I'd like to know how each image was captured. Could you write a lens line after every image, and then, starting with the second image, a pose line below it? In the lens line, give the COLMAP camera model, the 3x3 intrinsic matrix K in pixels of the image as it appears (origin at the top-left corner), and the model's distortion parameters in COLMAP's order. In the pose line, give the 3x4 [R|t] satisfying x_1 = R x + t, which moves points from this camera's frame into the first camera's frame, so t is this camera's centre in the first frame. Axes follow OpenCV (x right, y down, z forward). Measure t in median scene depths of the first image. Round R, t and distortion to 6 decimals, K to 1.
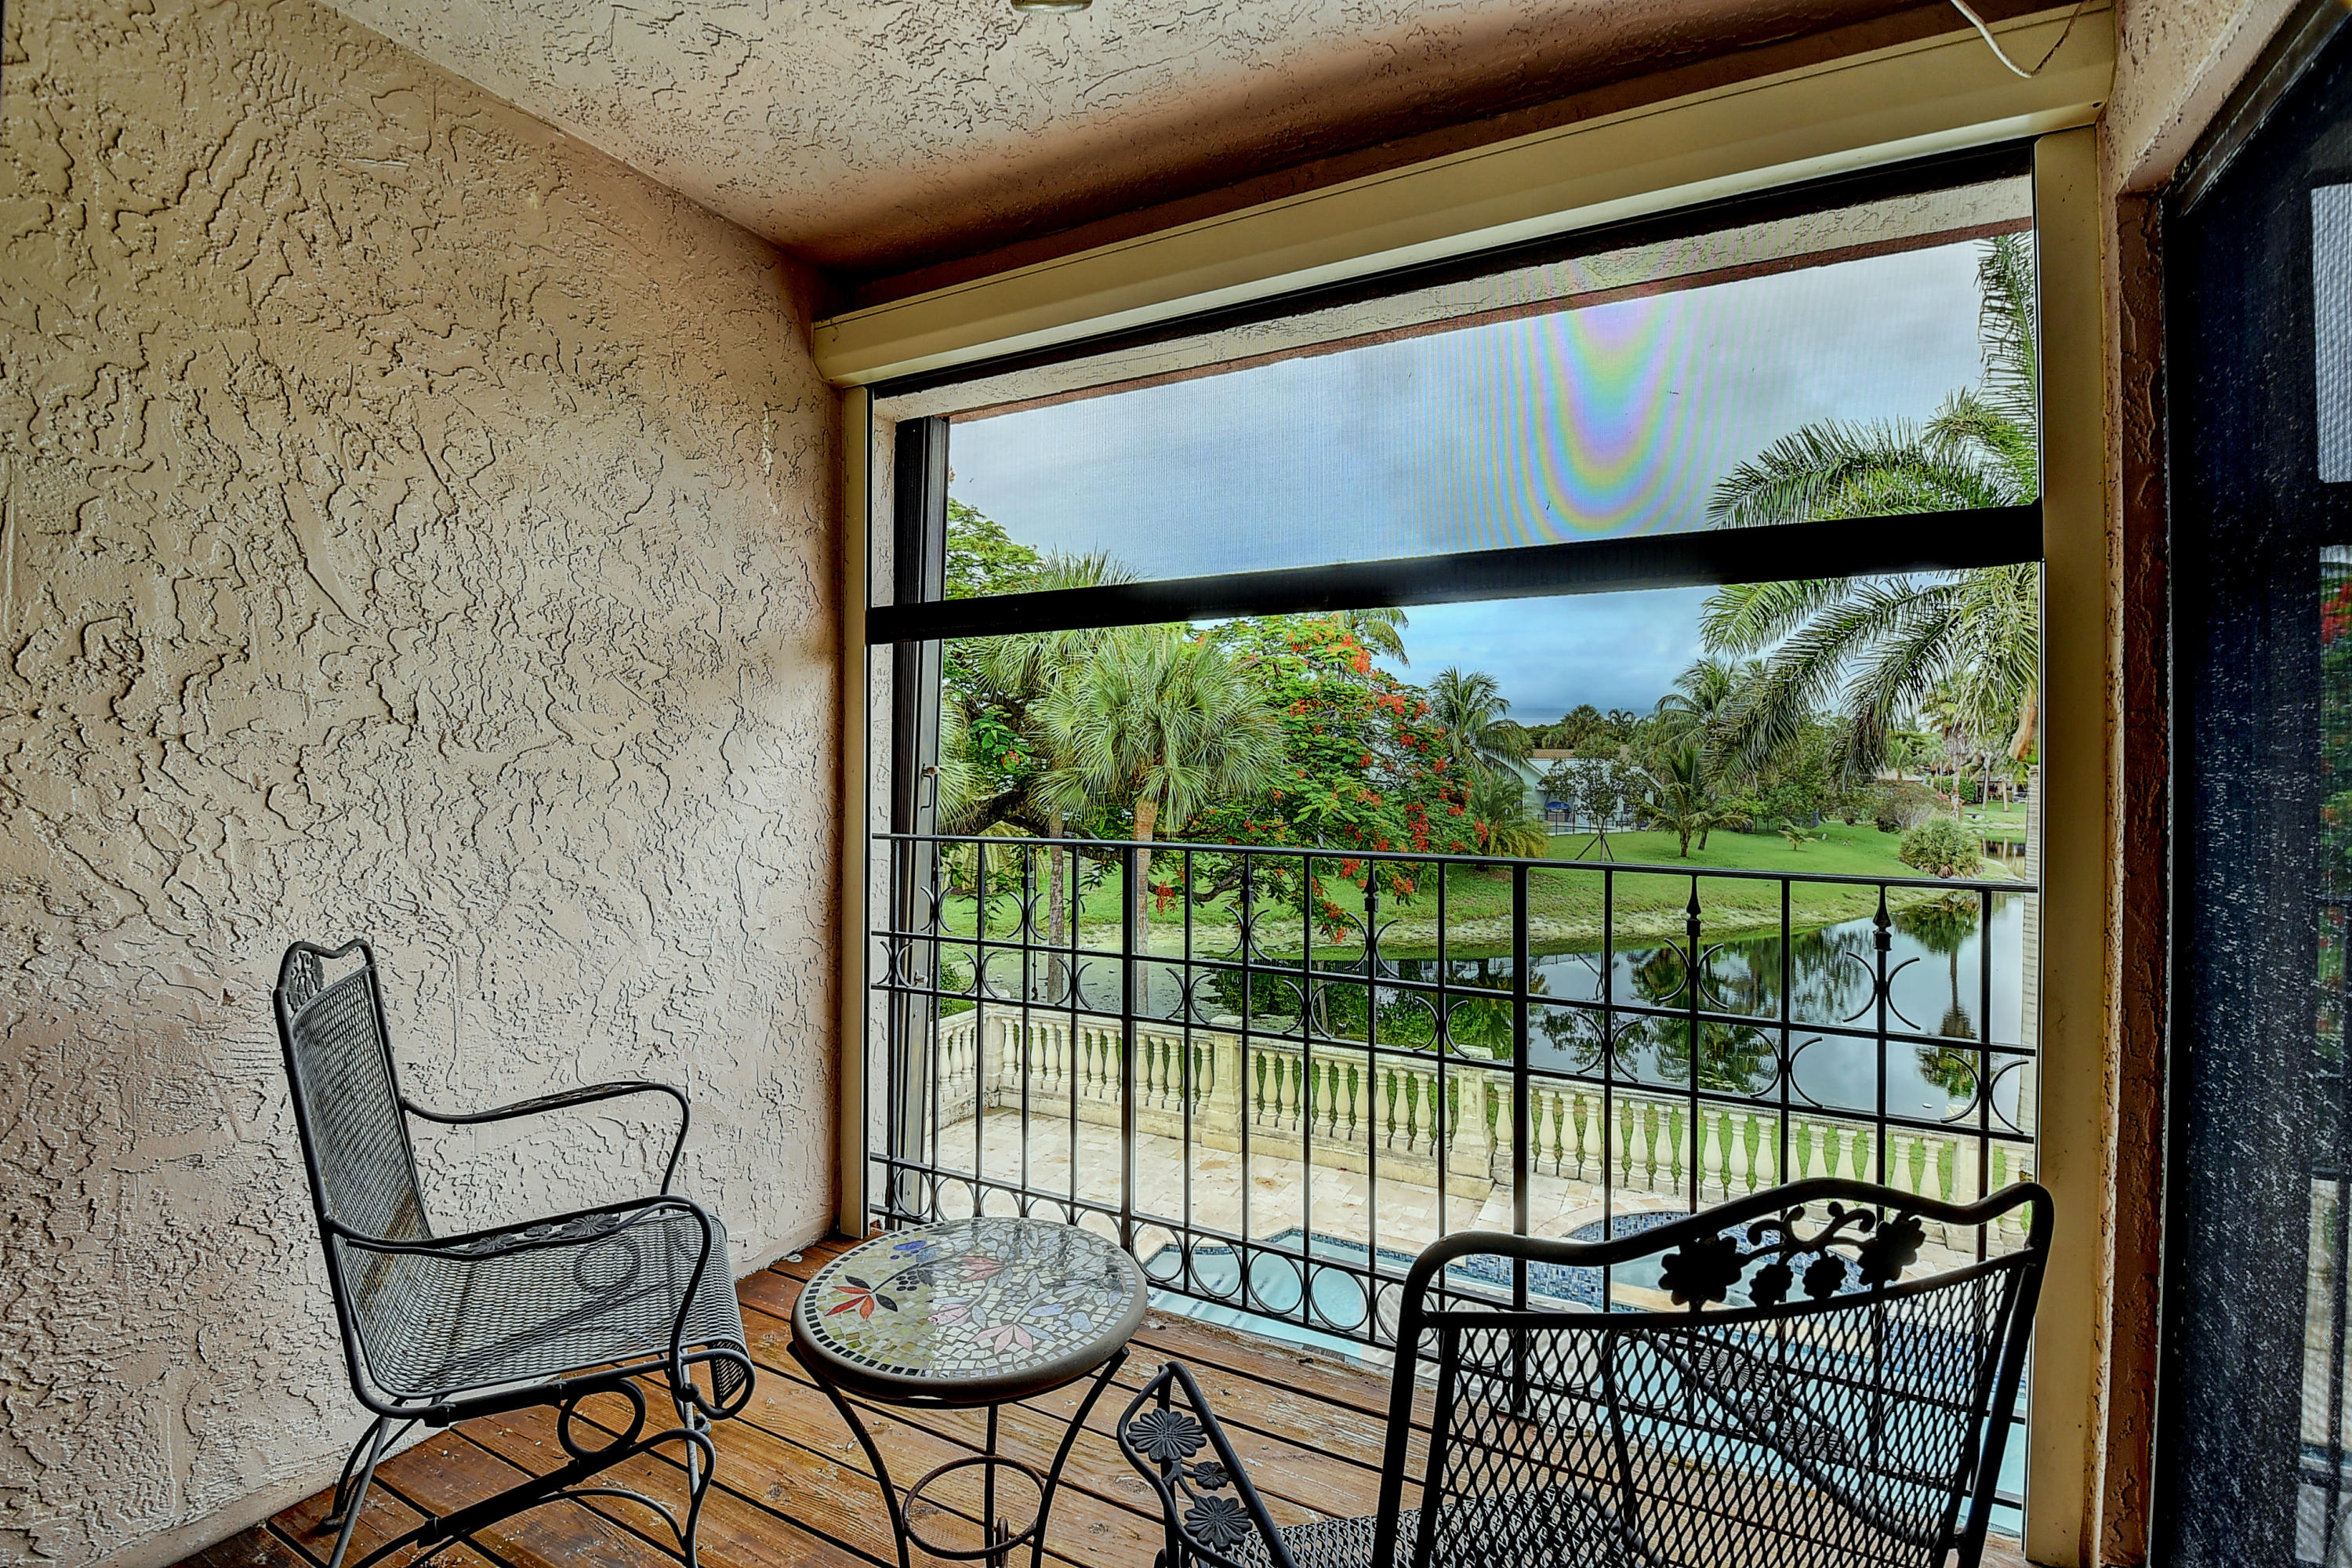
lens RADIAL K [[1030.1, 0, 1168.8], [0, 1030.1, 758.2], [0, 0, 1]] dist [0.021401, -0.029726]
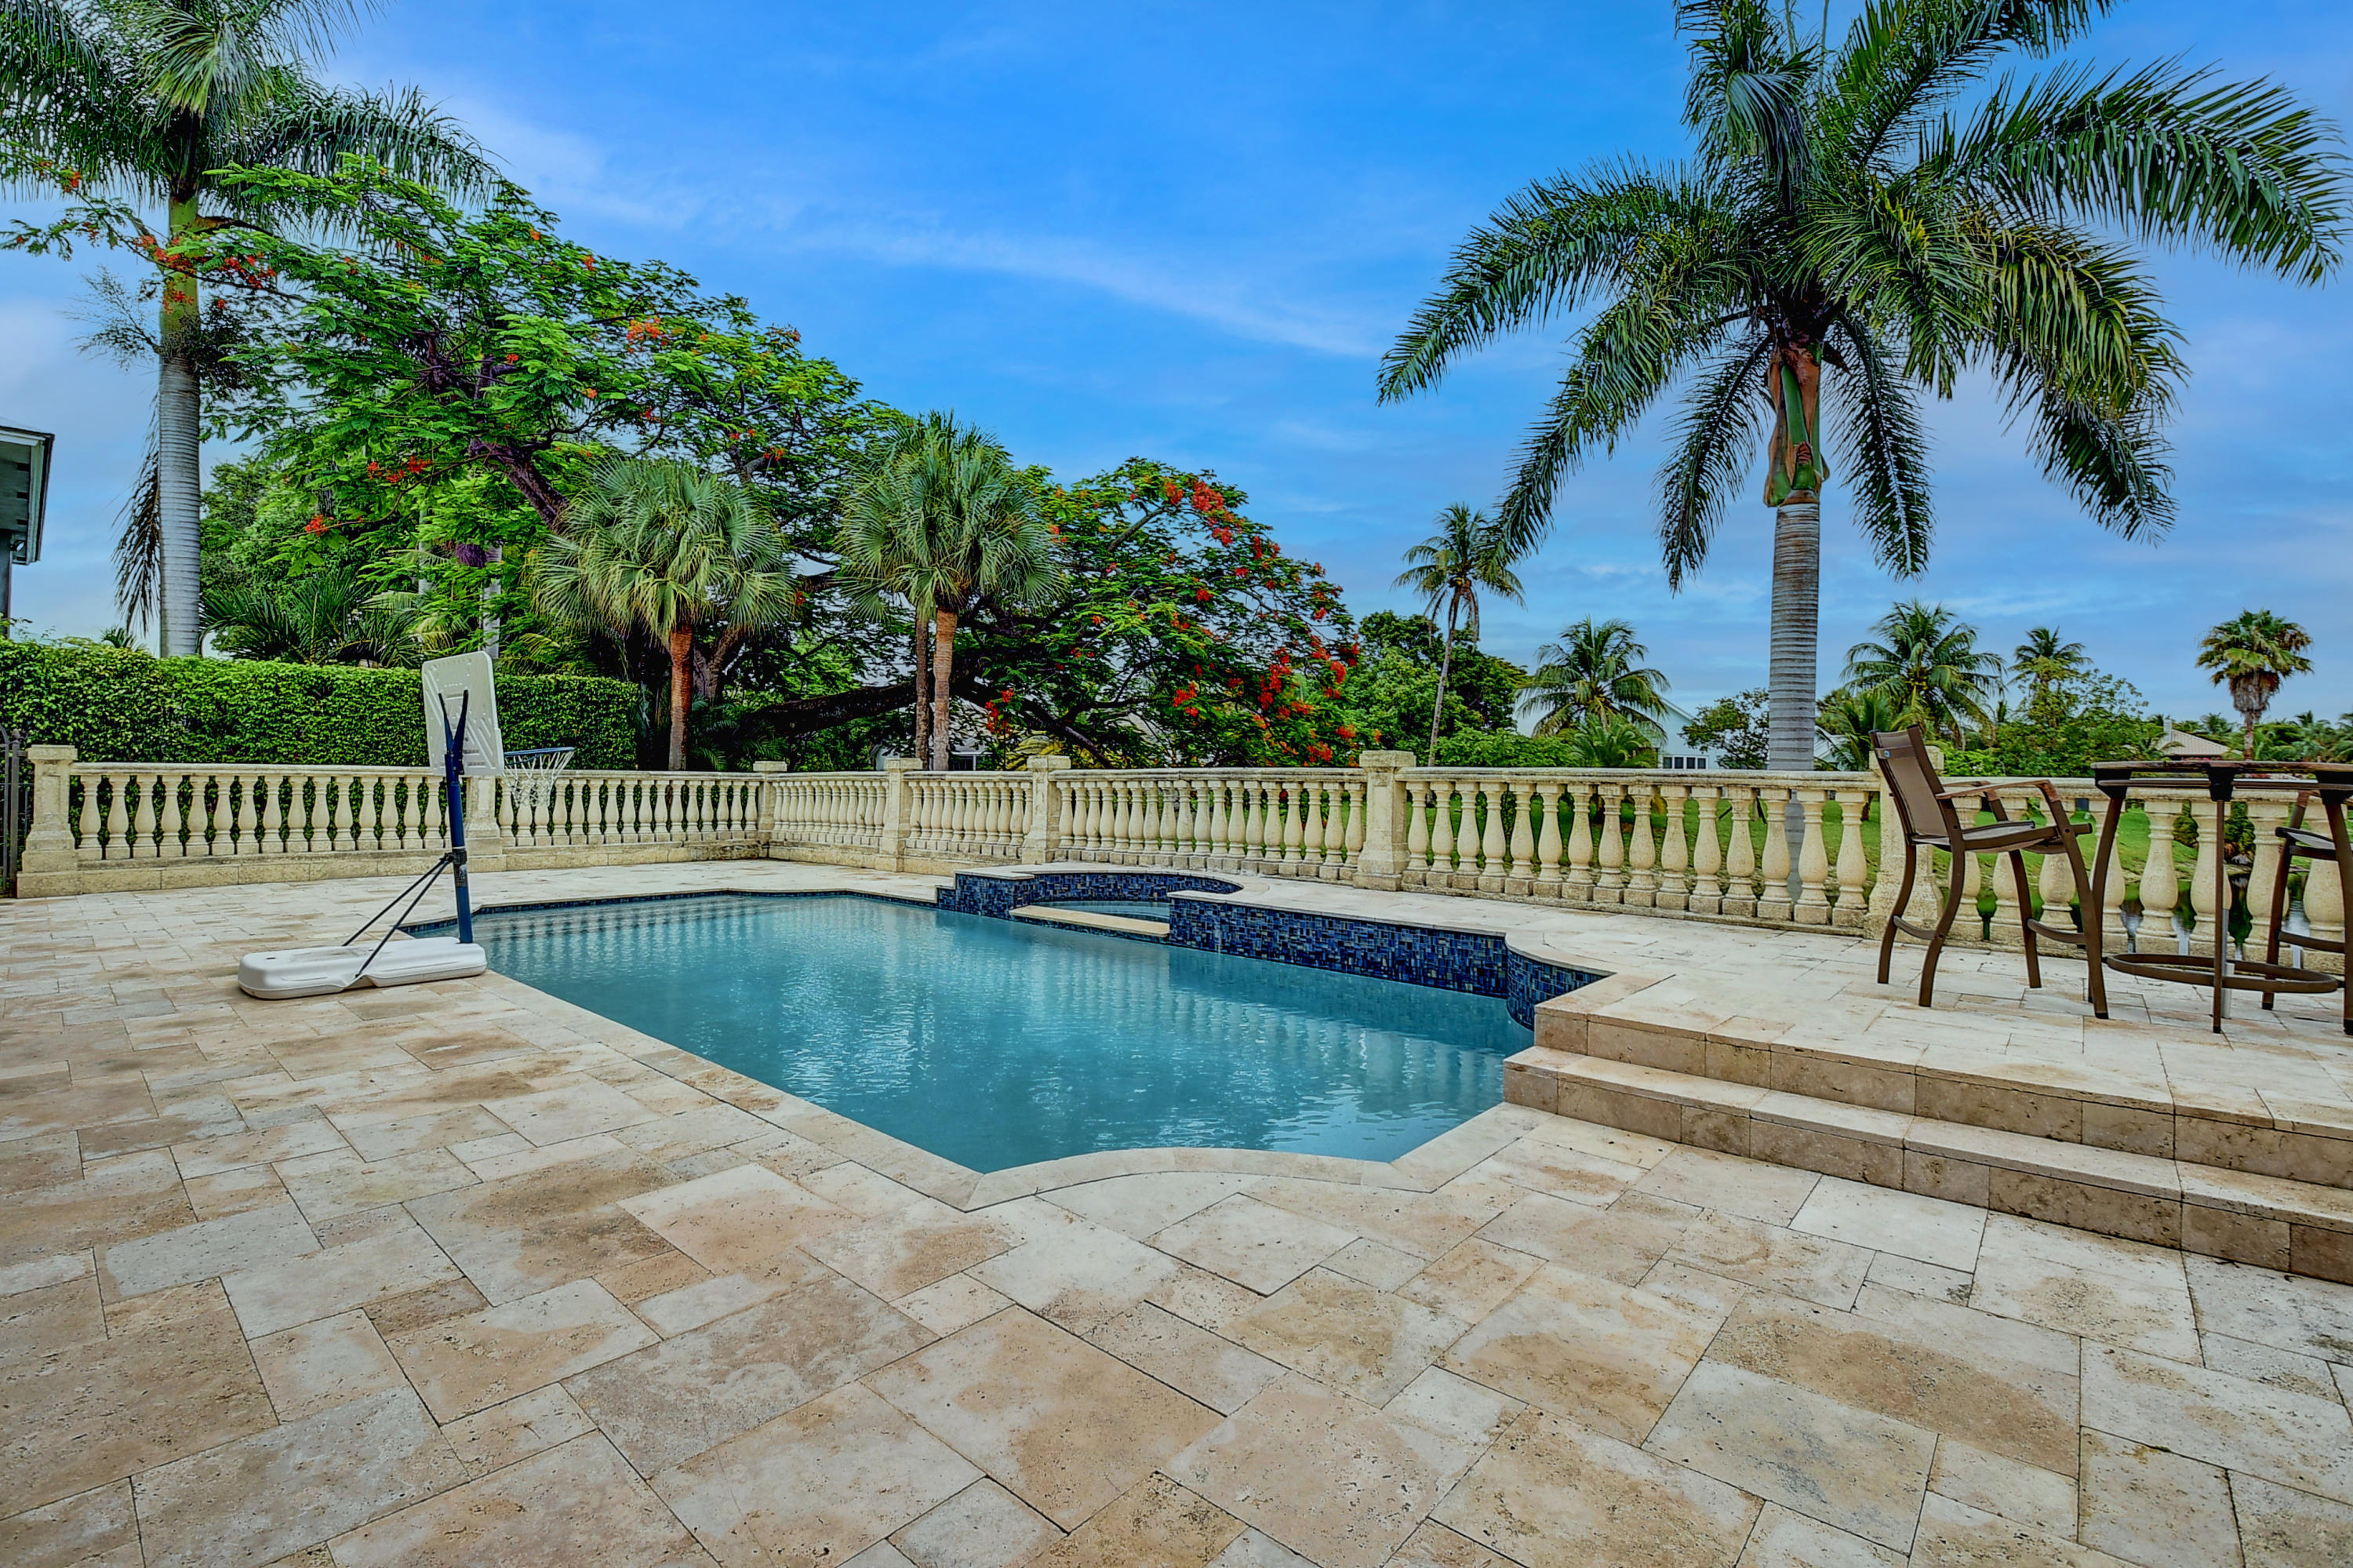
lens RADIAL K [[1037.2, 0, 1168.0], [0, 1037.2, 761.5], [0, 0, 1]] dist [0.007710, -0.022410]
pose [[0.970444, 0.004154, -0.241291, 0.158118], [-0.007408, 0.999893, -0.012581, 0.071132], [0.241213, 0.013997, 0.970371, -0.001901]]
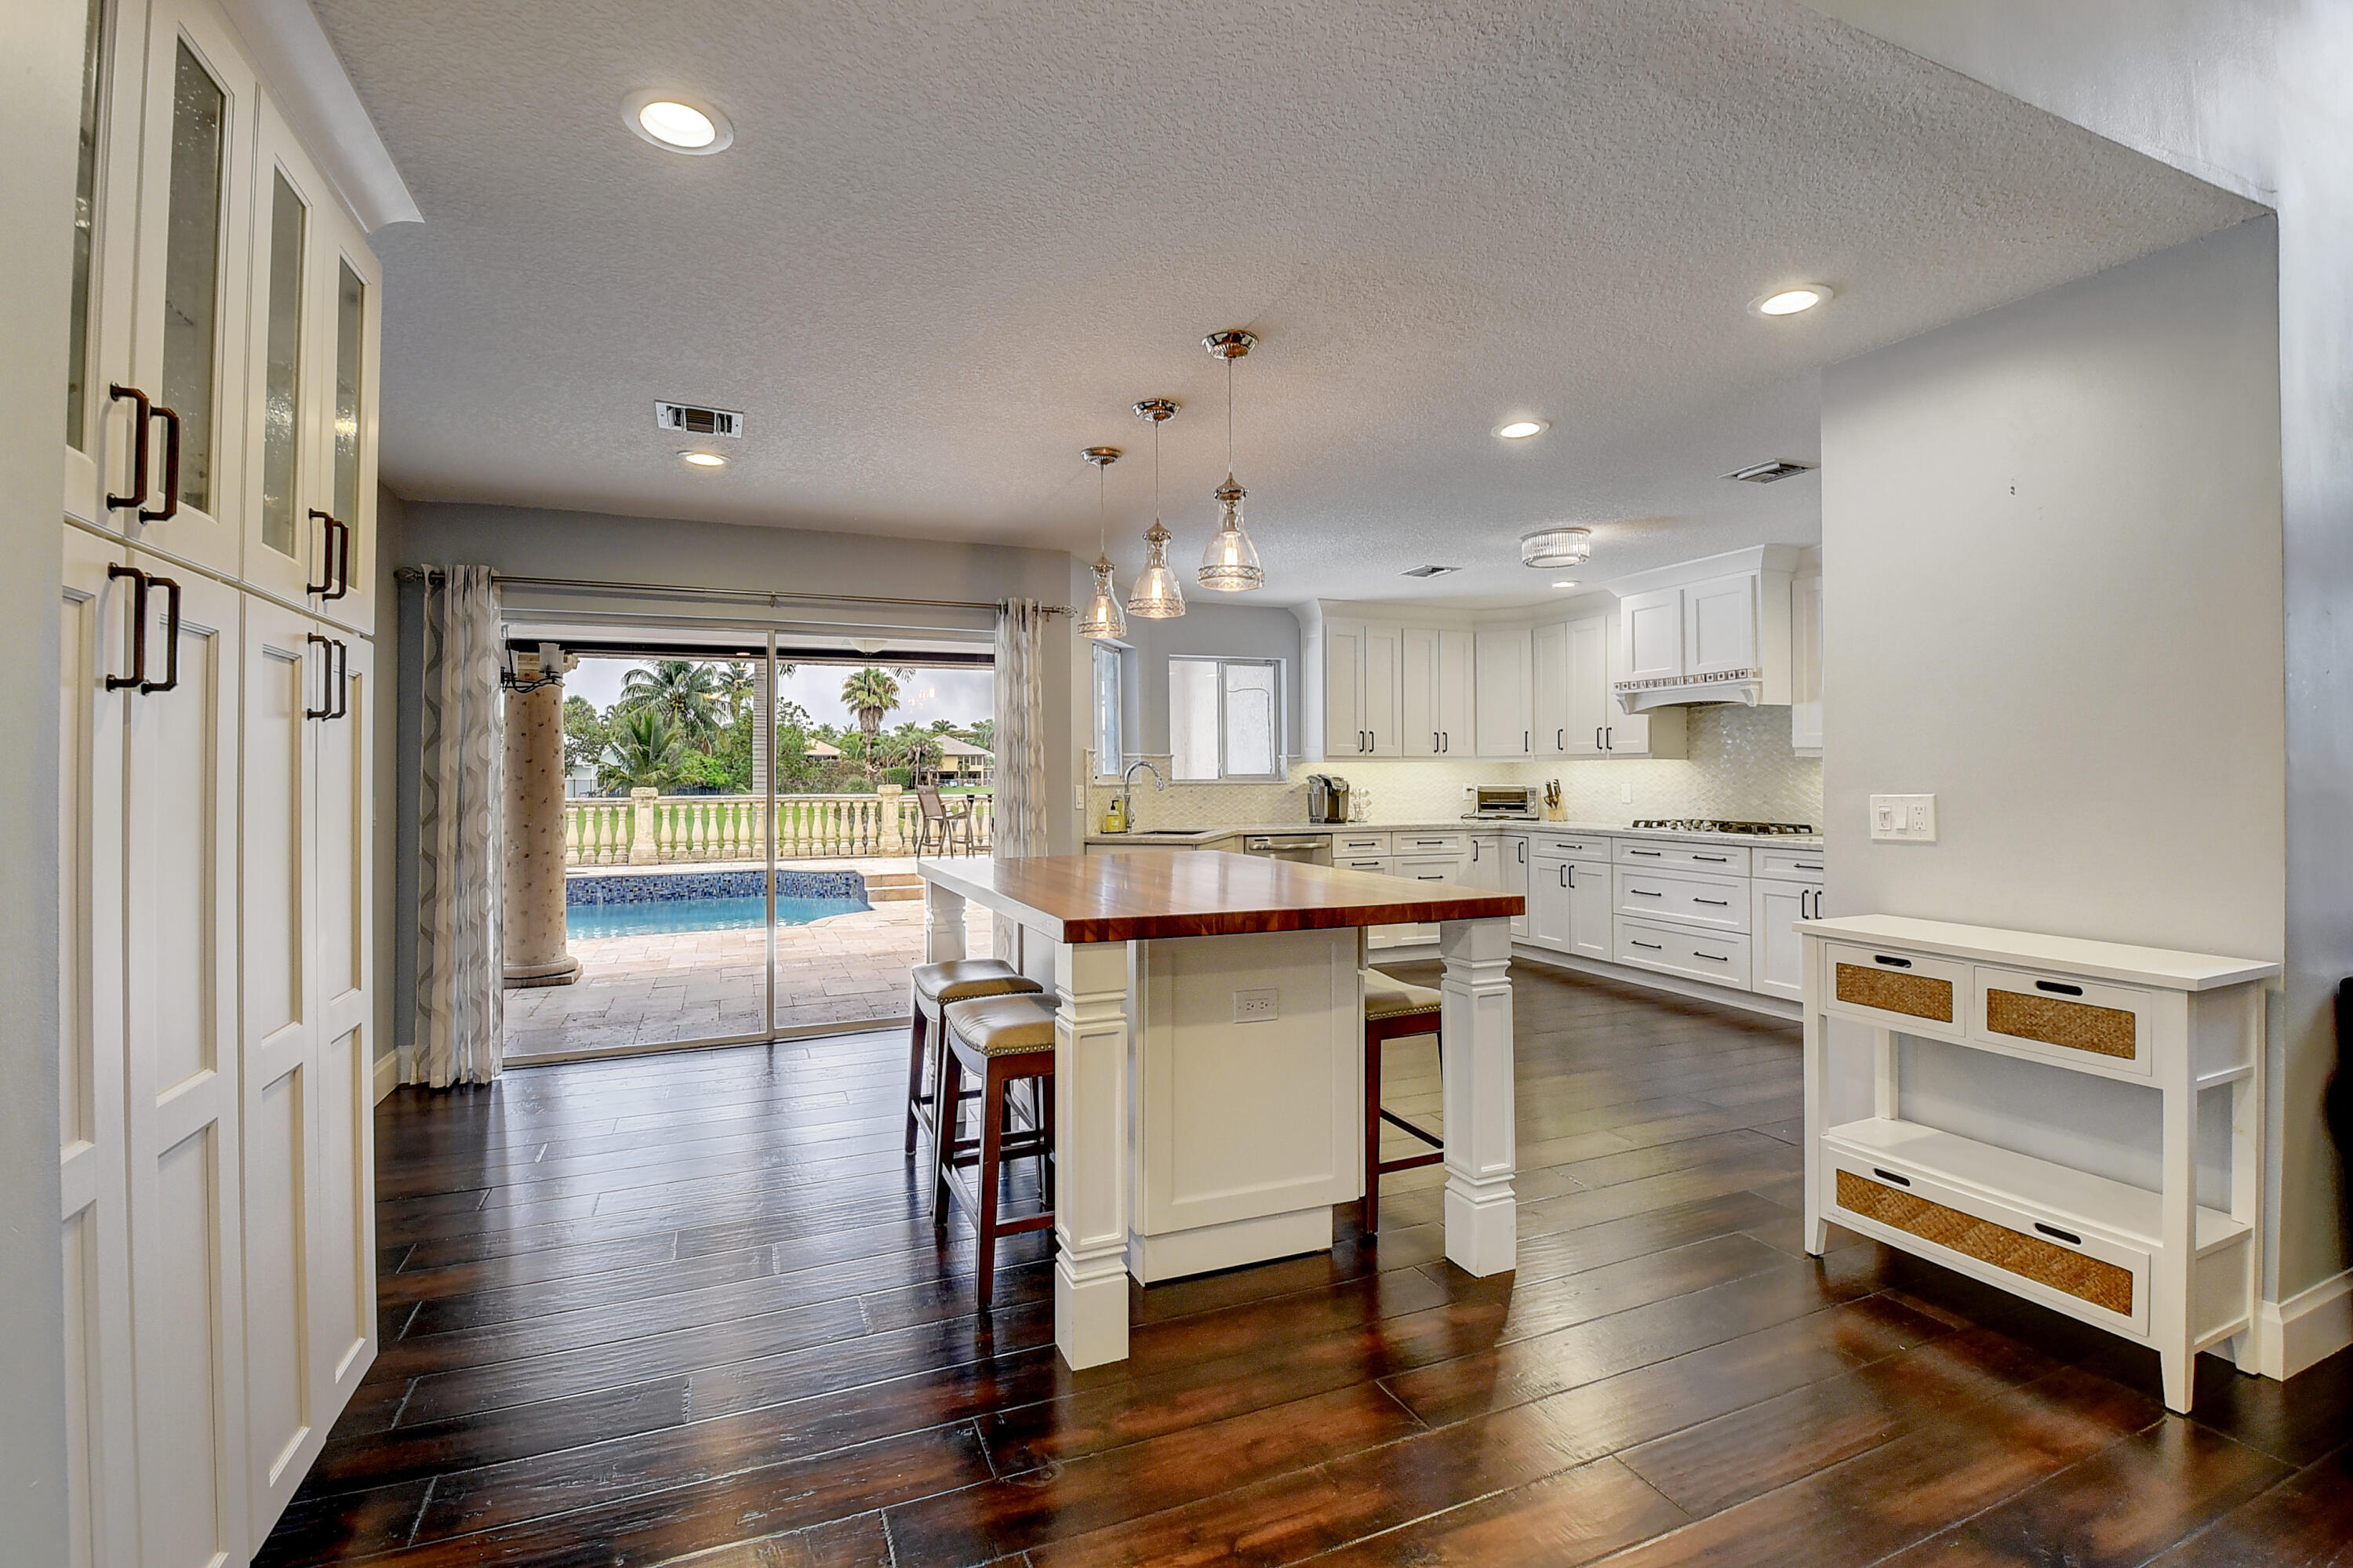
lens RADIAL K [[1030.5, 0, 1169.3], [0, 1030.5, 758.1], [0, 0, 1]] dist [0.021401, -0.029726]
pose [[0.633220, -0.001162, 0.773971, -0.001330], [0.012820, 0.999877, -0.008987, 0.062216], [-0.773866, 0.015613, 0.633157, -0.153648]]
